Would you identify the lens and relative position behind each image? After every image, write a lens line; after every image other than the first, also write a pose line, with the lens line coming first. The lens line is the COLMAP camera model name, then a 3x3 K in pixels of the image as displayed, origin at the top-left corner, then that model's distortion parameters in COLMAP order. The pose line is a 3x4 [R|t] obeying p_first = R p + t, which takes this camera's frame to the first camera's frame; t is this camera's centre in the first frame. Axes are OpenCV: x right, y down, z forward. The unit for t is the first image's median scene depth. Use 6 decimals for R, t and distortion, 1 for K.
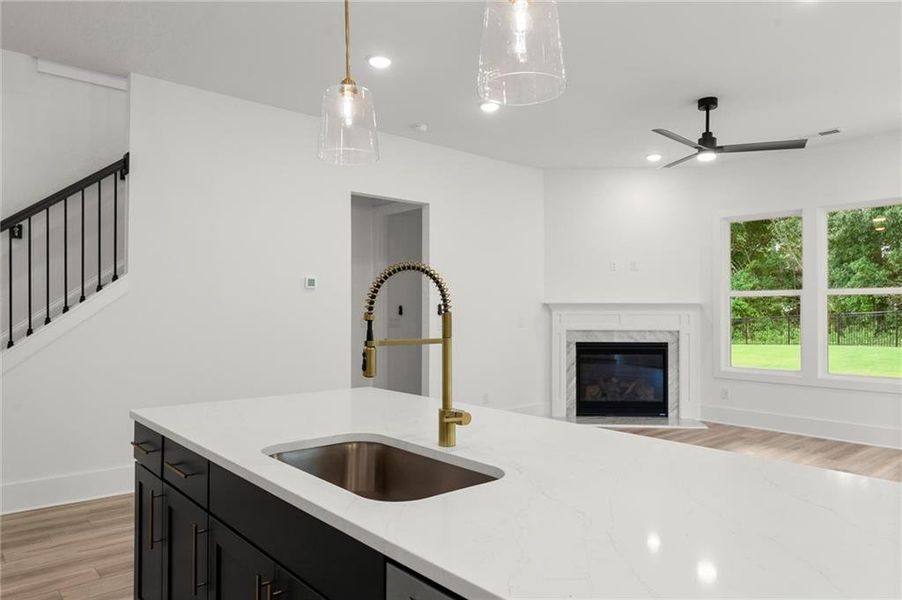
lens RADIAL K [[601.7, 0, 457.8], [0, 601.7, 301.5], [0, 0, 1]] dist [0.004711, -0.005365]
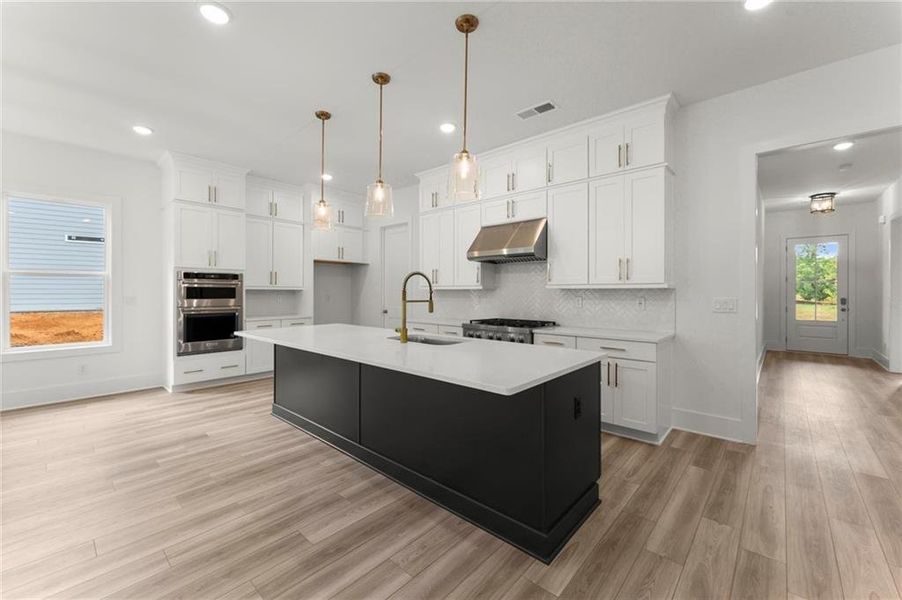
lens RADIAL K [[363.1, 0, 451.9], [0, 363.1, 293.1], [0, 0, 1]] dist [0.004205, -0.000297]
pose [[-0.993528, -0.002256, -0.113567, -0.011546], [-0.001277, 0.999961, -0.008692, 0.010951], [0.113583, -0.008491, -0.993492, 0.643161]]
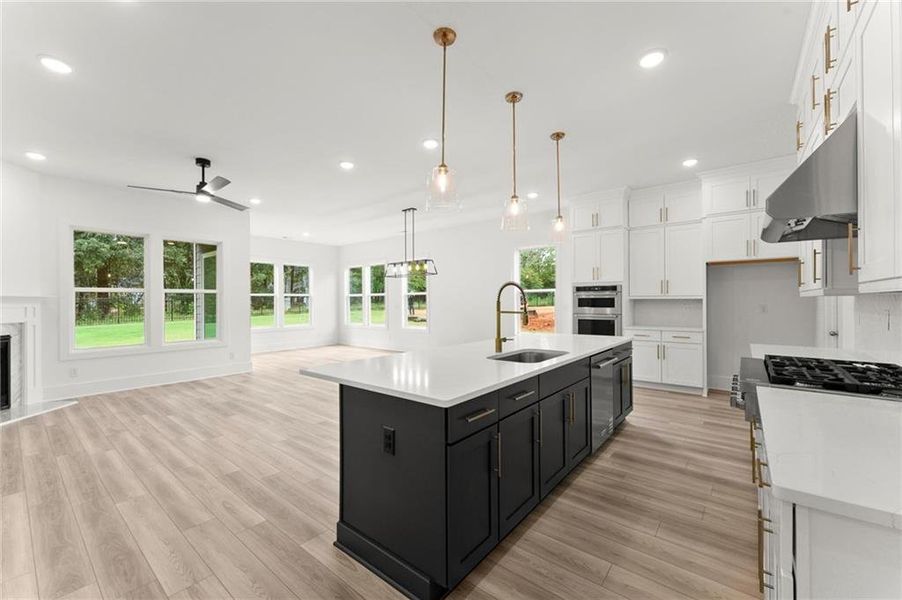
lens RADIAL K [[363.1, 0, 451.6], [0, 363.1, 300.9], [0, 0, 1]] dist [0.004205, -0.000297]
pose [[-0.166928, 0.001086, 0.985969, -0.386431], [-0.007951, 0.999965, -0.002447, 0.005972], [-0.985937, -0.008248, -0.166913, 0.369897]]
